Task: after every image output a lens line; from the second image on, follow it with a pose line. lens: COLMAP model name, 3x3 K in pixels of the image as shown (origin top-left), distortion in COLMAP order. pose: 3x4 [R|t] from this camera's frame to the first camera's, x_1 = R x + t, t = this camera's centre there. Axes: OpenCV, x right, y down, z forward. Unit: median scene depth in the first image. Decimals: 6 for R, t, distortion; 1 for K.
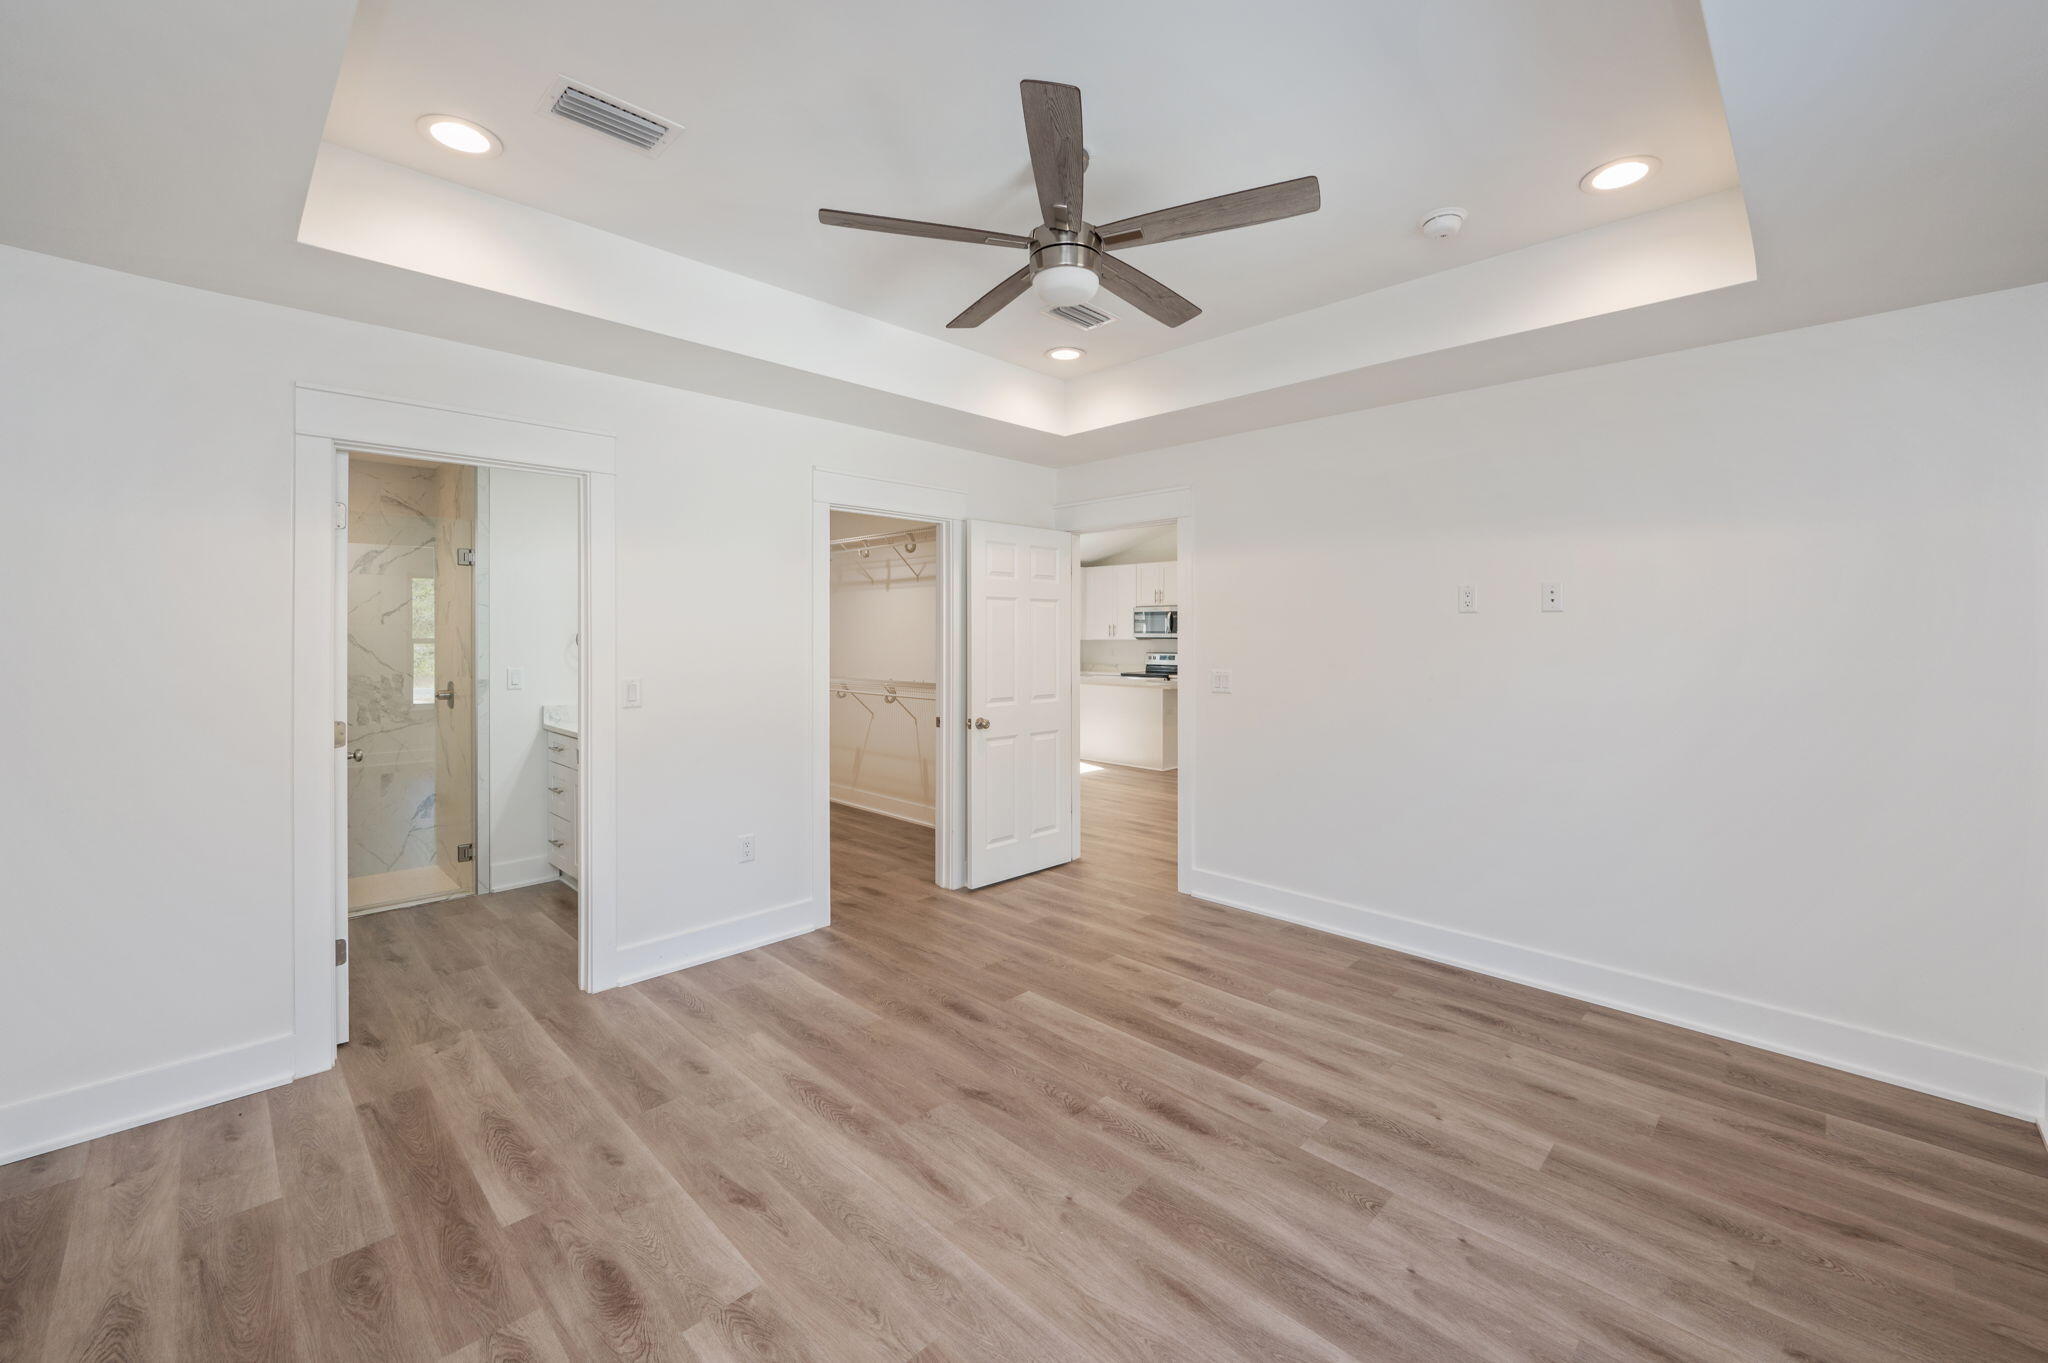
lens RADIAL K [[825.6, 0, 1016.3], [0, 825.6, 637.8], [0, 0, 1]] dist [-0.000132, 0.000146]
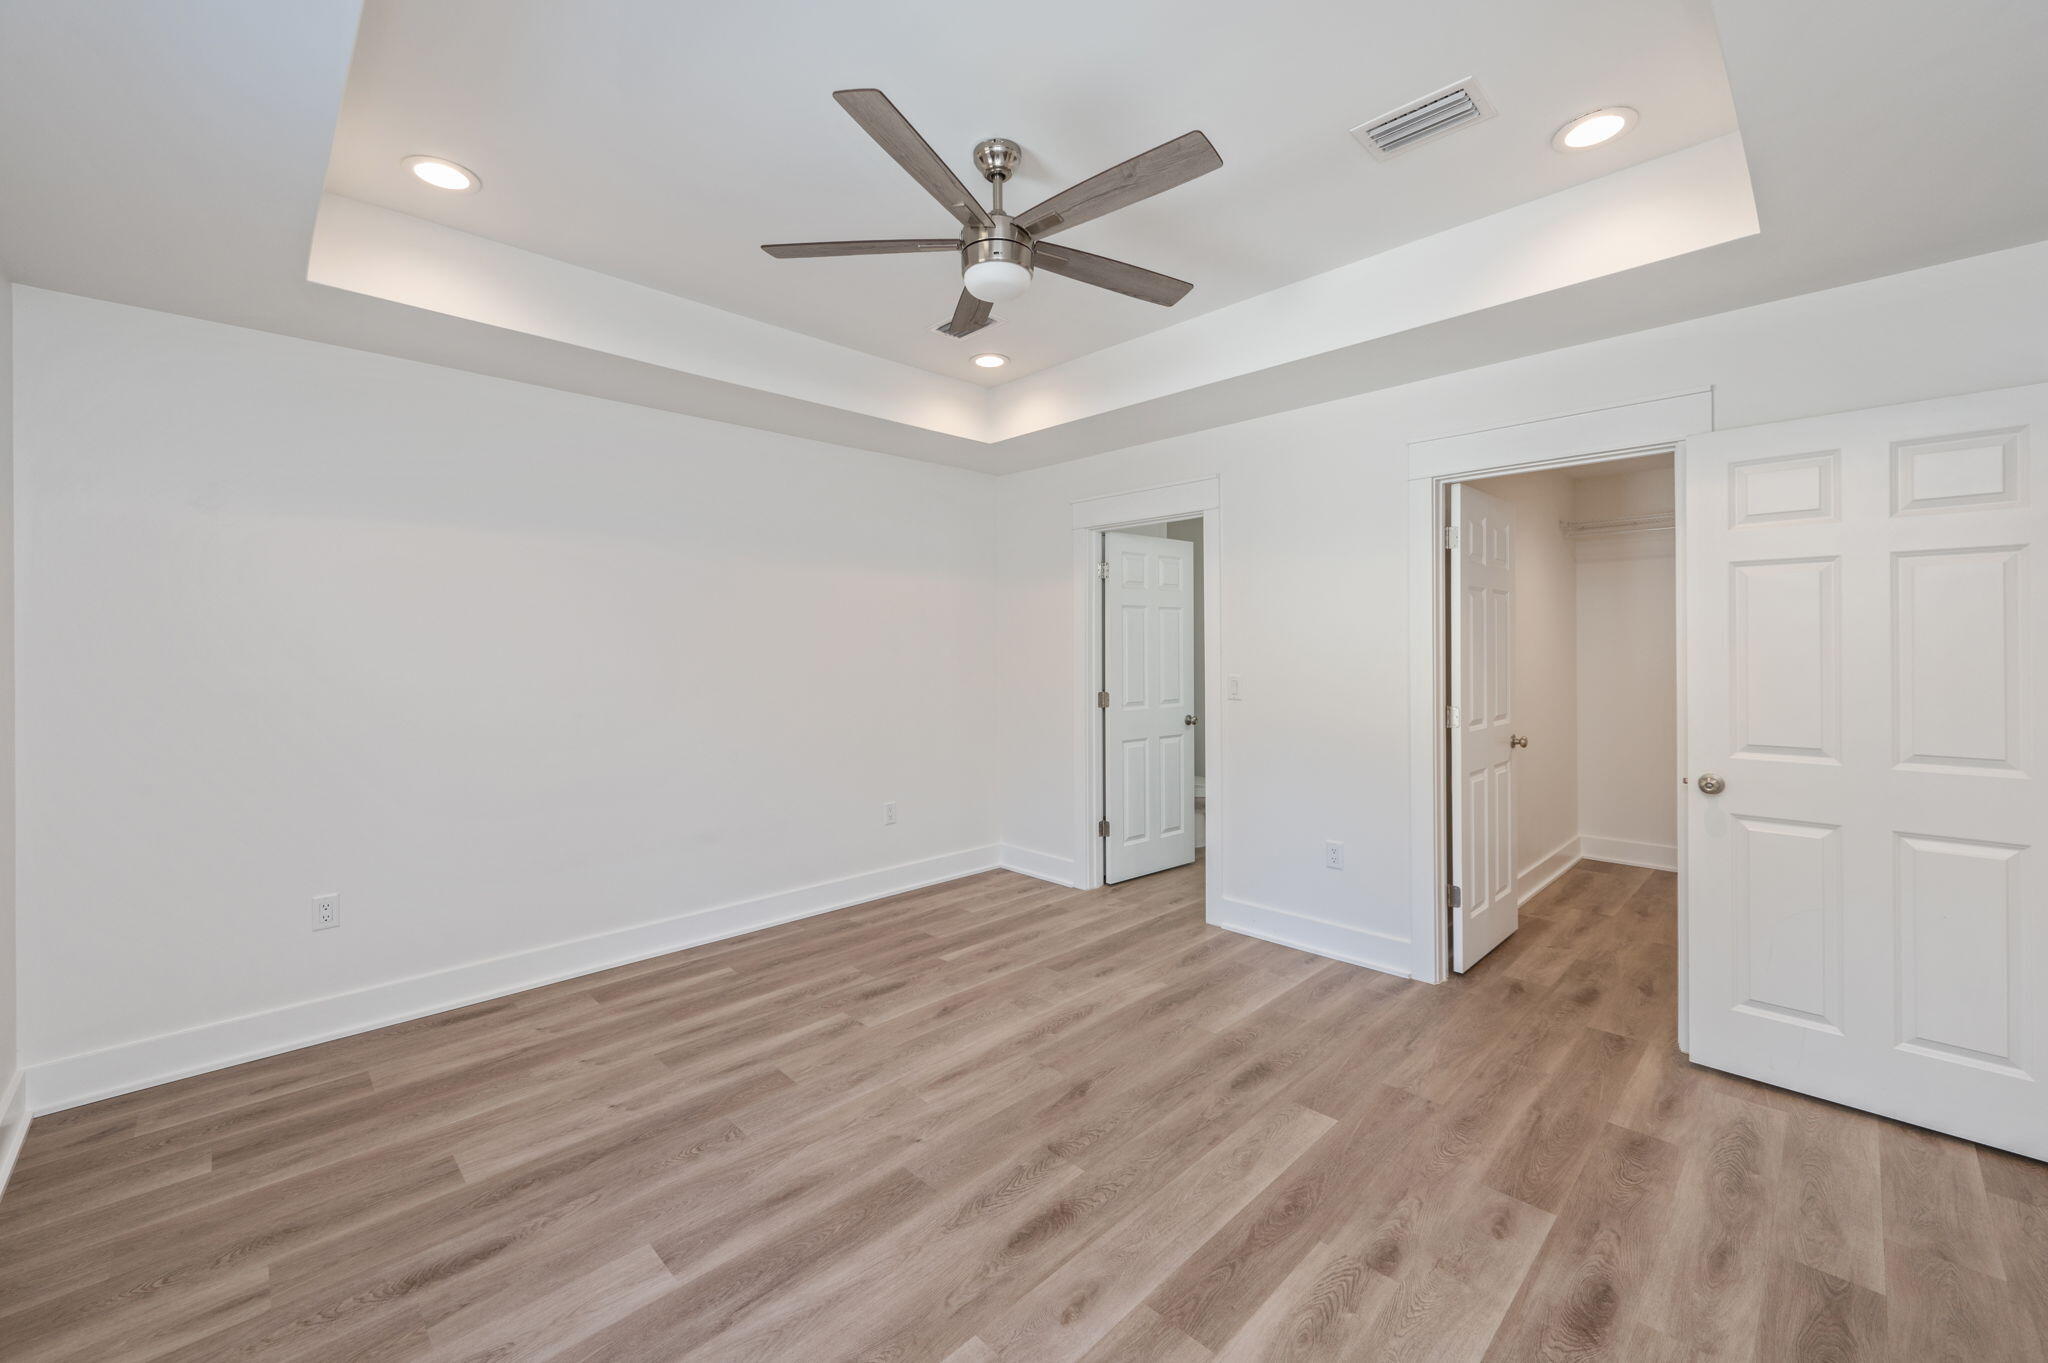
lens RADIAL K [[814.2, 0, 1029.0], [0, 814.2, 666.6], [0, 0, 1]] dist [0.000363, 0.000100]
pose [[-0.001389, 0.020468, -0.999790, 0.910151], [0.002062, 0.999788, 0.020466, 0.014708], [0.999997, -0.002033, -0.001431, 0.914359]]
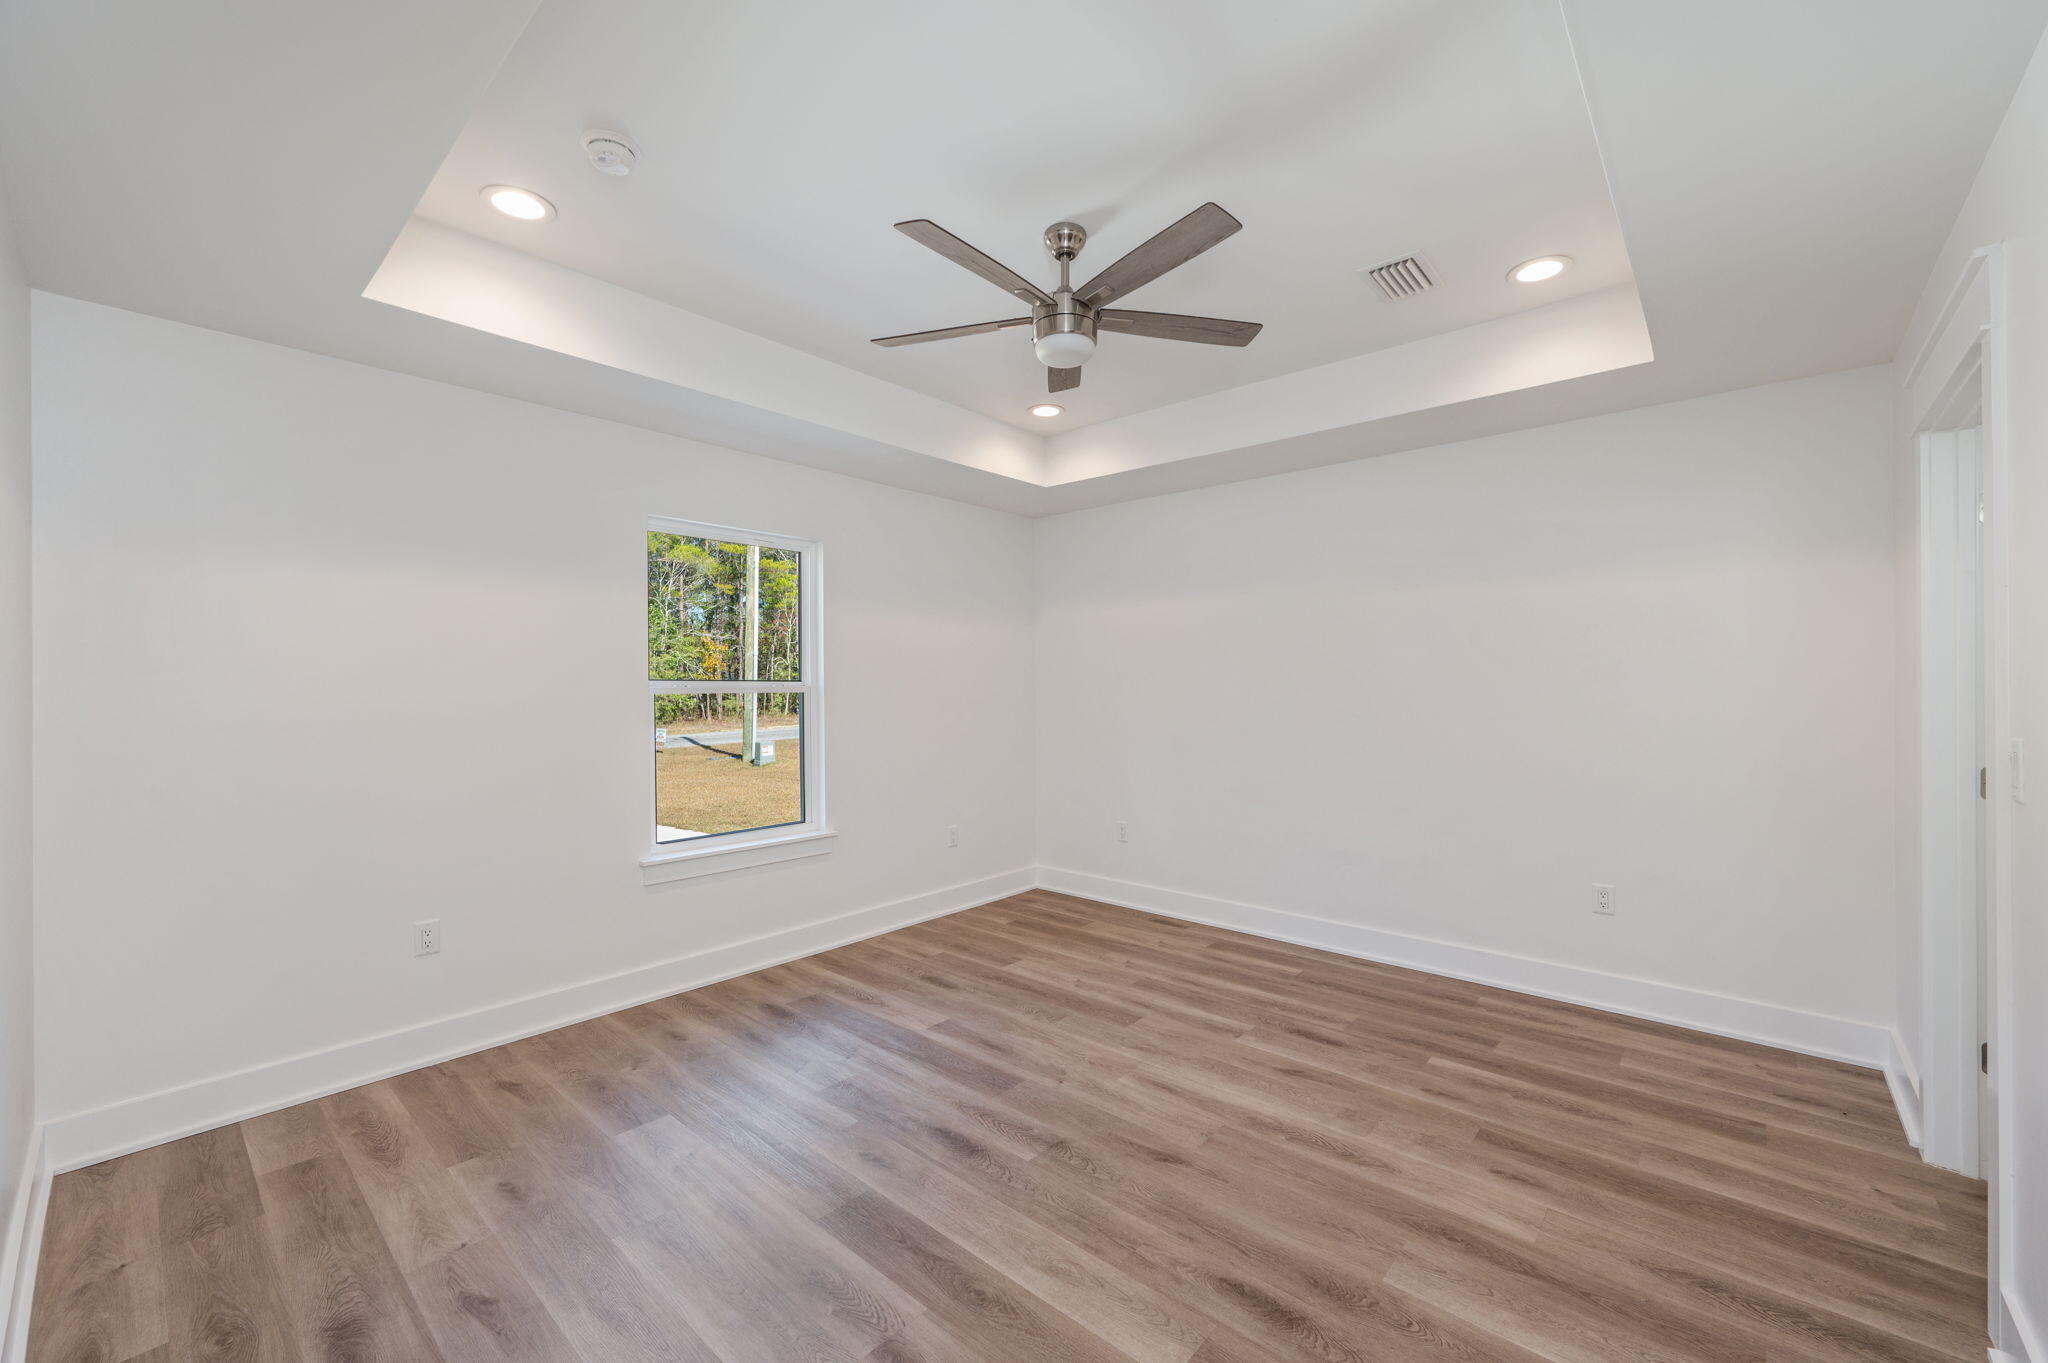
lens RADIAL K [[814.2, 0, 1029.0], [0, 814.2, 666.6], [0, 0, 1]] dist [0.000363, 0.000100]
pose [[-0.997738, 0.001116, -0.067214, 0.162324], [0.002543, 0.999773, -0.021156, 0.021940], [0.067176, -0.021279, -0.997514, 1.856723]]
